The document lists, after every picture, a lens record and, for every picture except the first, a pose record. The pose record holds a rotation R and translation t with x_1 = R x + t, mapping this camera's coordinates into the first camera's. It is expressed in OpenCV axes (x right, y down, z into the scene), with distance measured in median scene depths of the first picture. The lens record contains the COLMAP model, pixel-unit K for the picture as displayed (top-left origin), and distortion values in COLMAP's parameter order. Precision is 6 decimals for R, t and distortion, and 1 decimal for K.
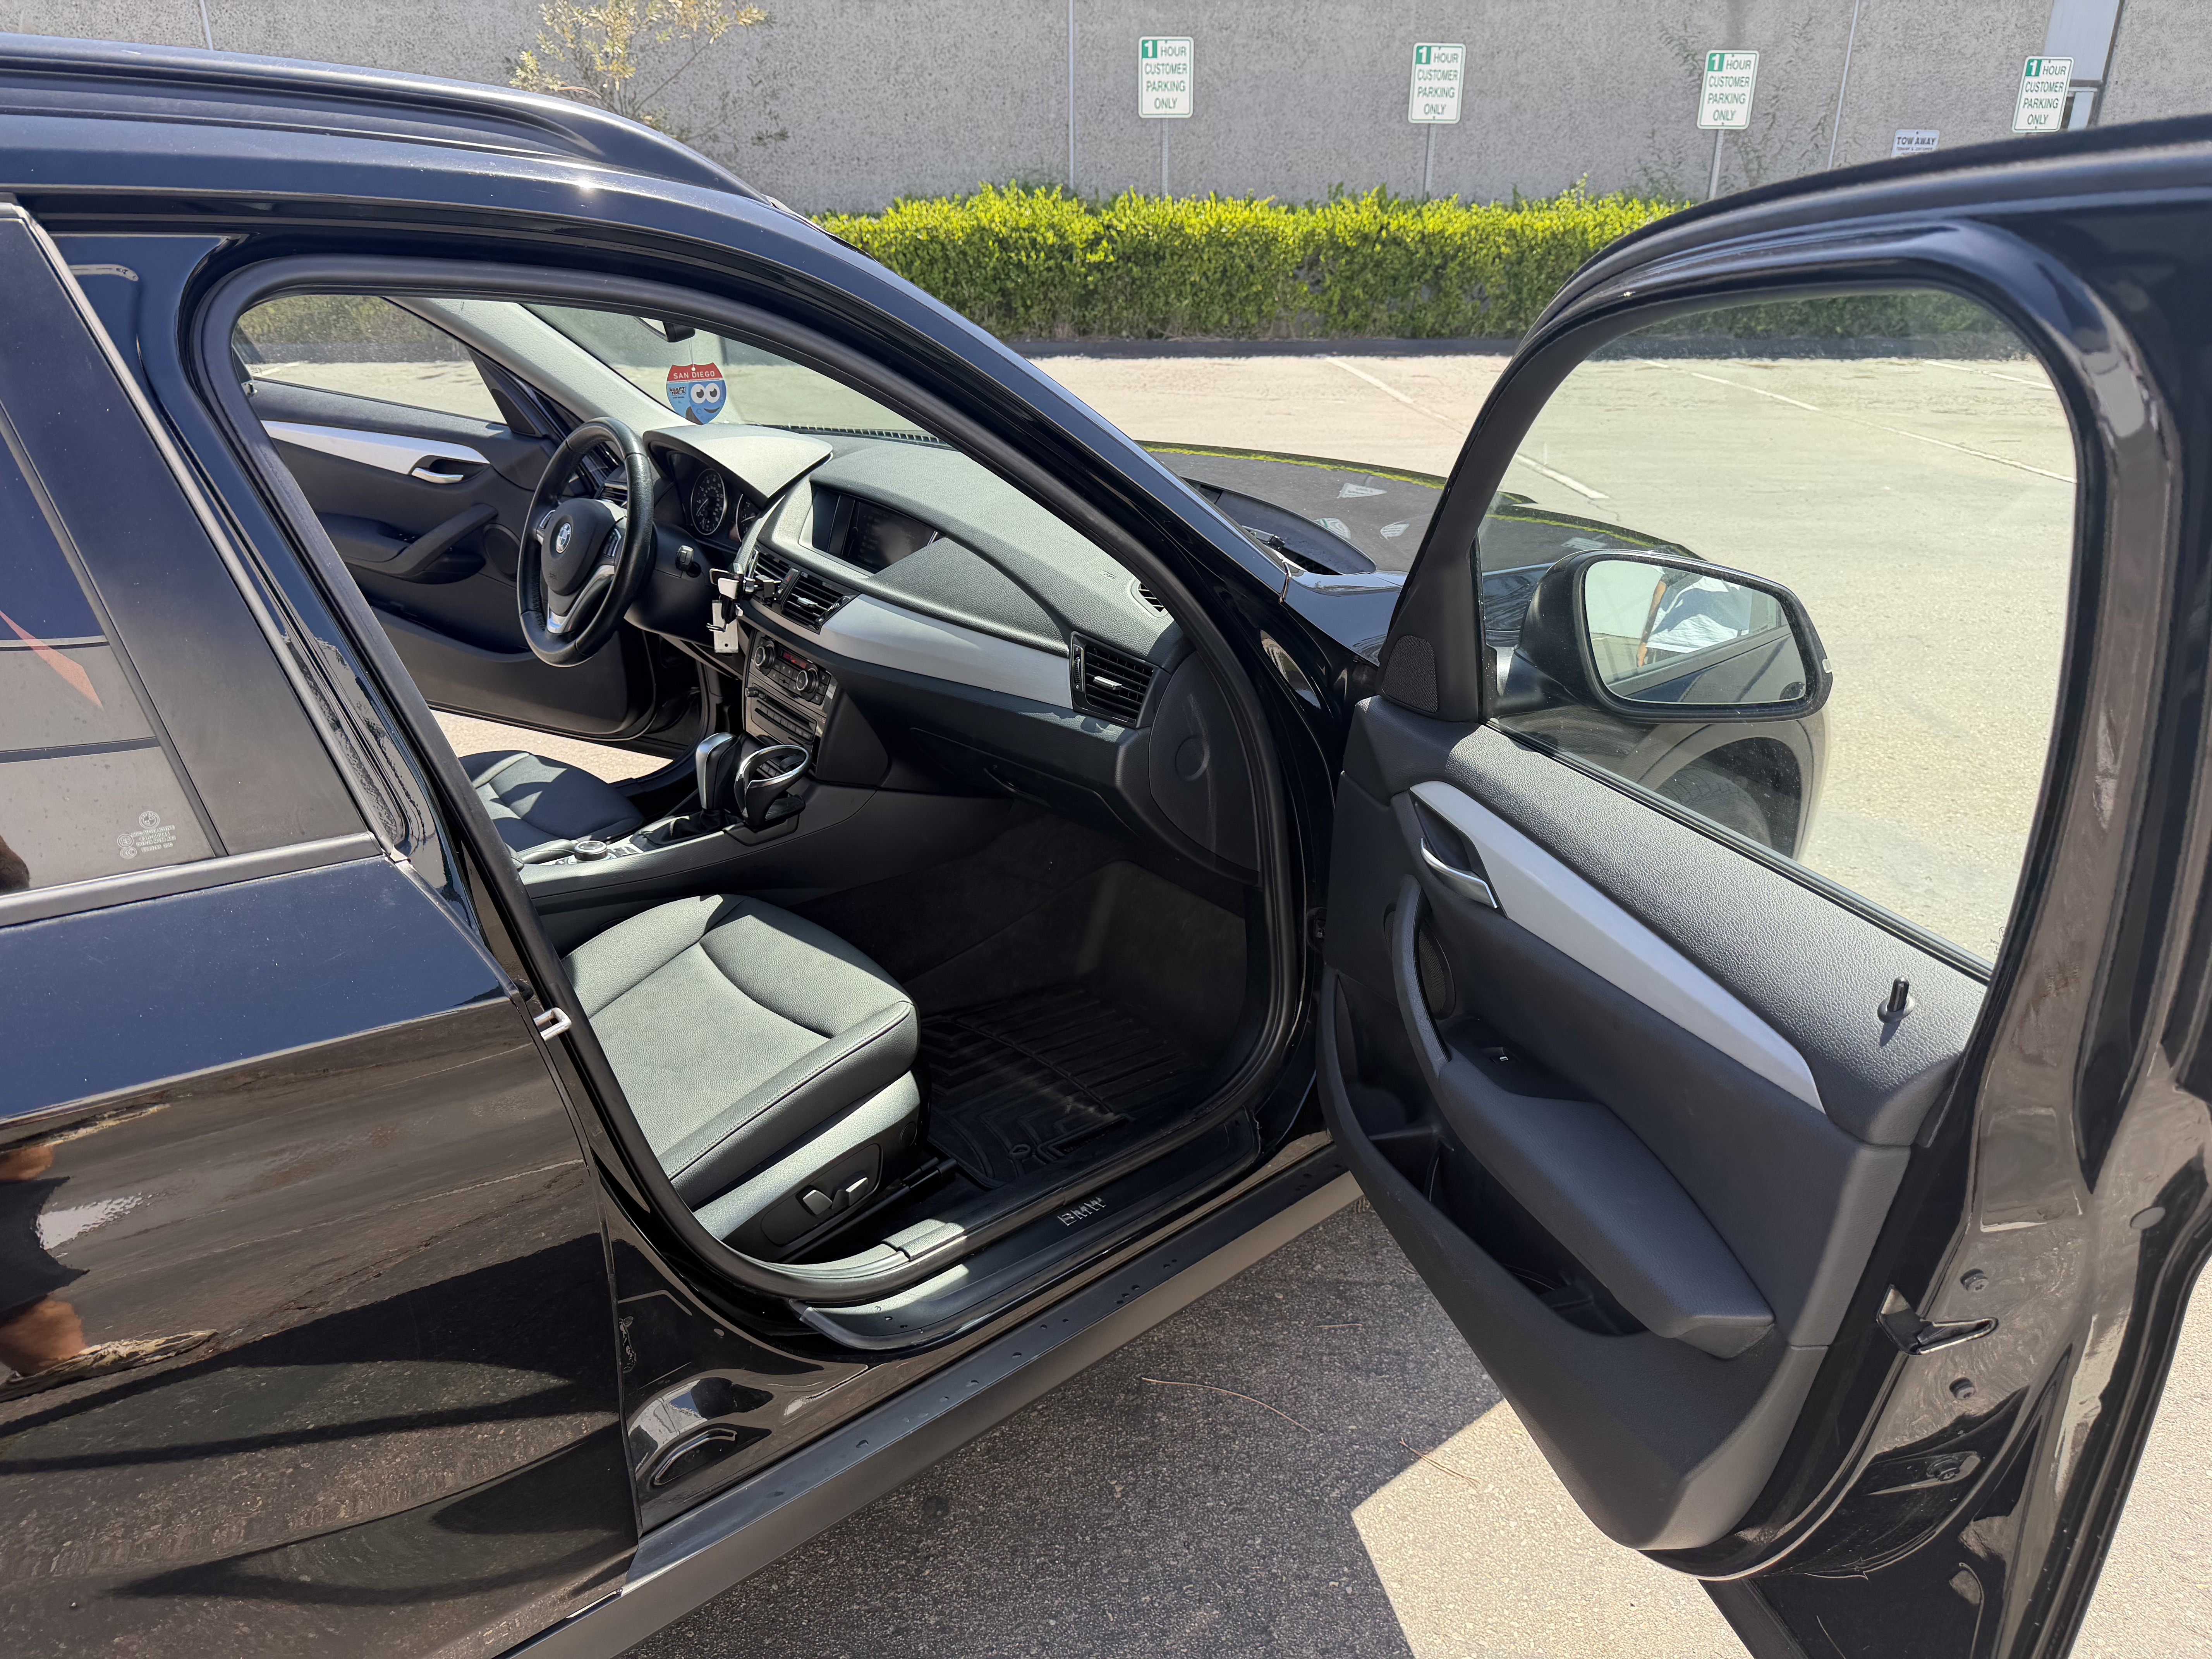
lens RADIAL K [[1576.6, 0, 1078.9], [0, 1576.6, 825.8], [0, 0, 1]] dist [0.021344, -0.029299]
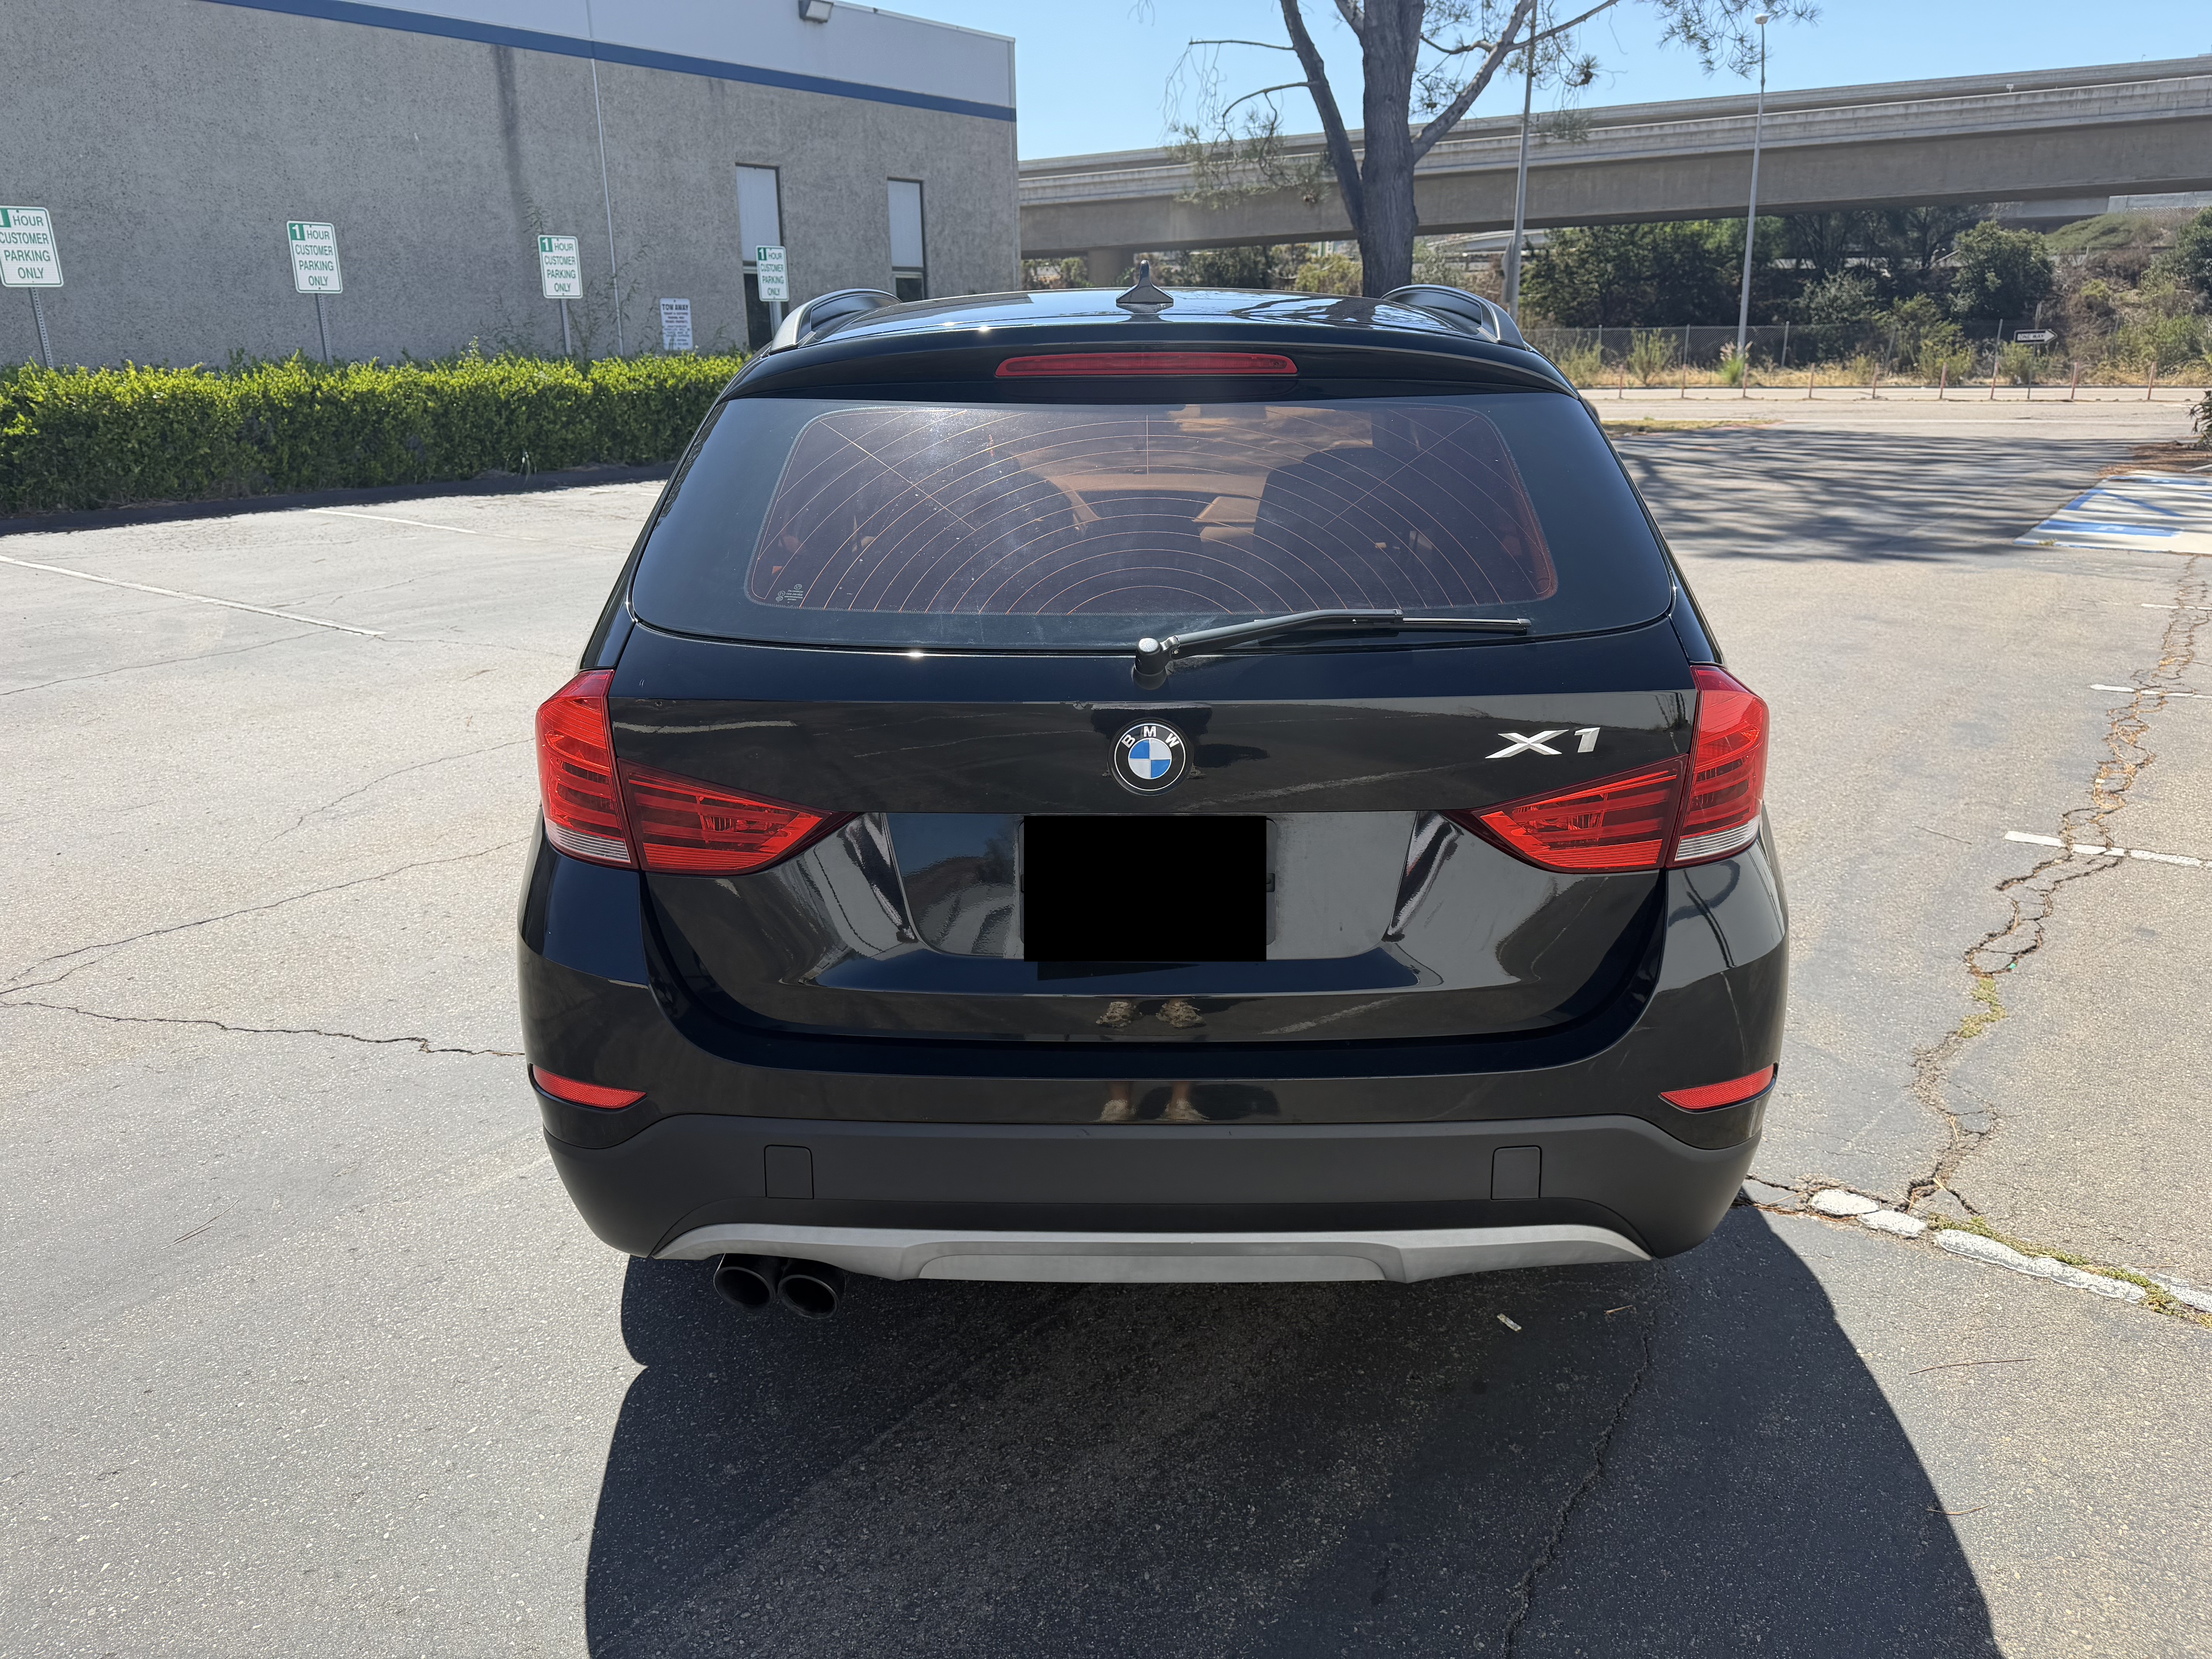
lens RADIAL K [[1576.6, 0, 1103.6], [0, 1576.6, 820.1], [0, 0, 1]] dist [0.021344, -0.029299]
pose [[0.665802, -0.233991, 0.708489, -0.268348], [0.298870, 0.953684, 0.034107, 0.018822], [-0.683655, 0.189038, 0.704897, -0.052597]]
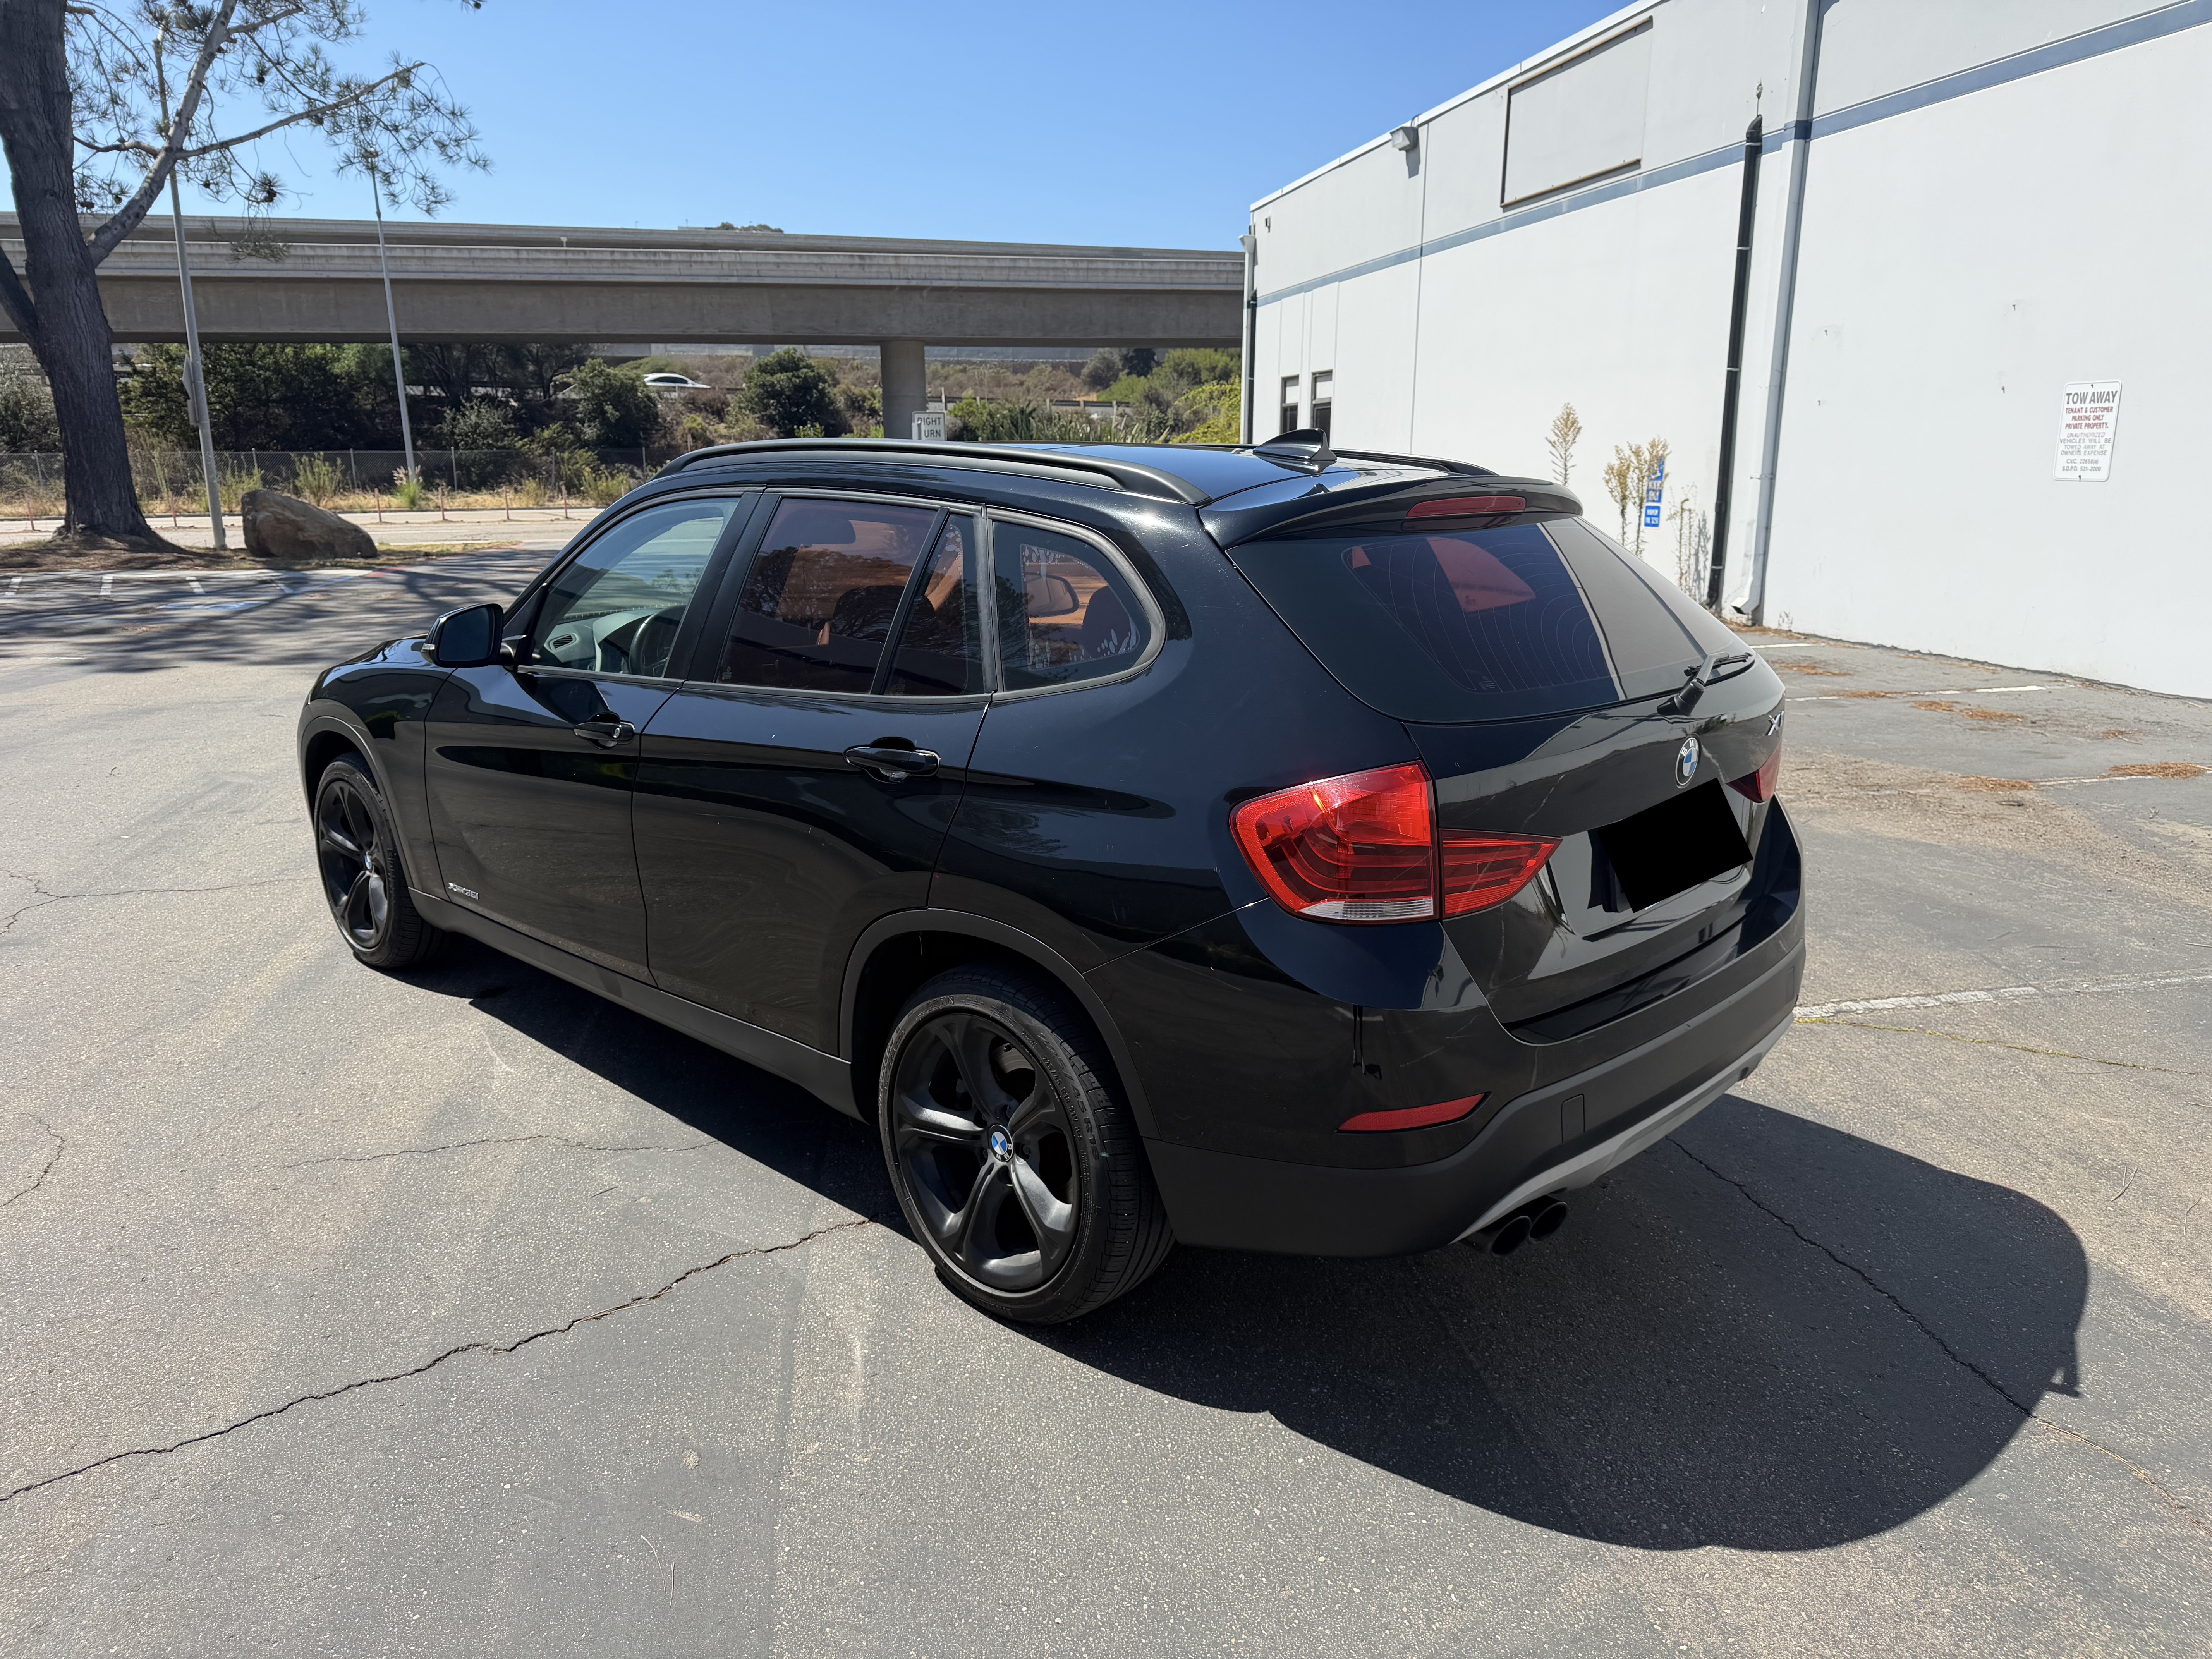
lens RADIAL K [[1576.6, 0, 1125.4], [0, 1576.6, 833.3], [0, 0, 1]] dist [0.021344, -0.029299]
pose [[-0.105666, -0.243751, 0.964064, -0.357011], [0.380261, 0.885902, 0.265667, -0.051876], [-0.918823, 0.394668, -0.000920, 0.104835]]
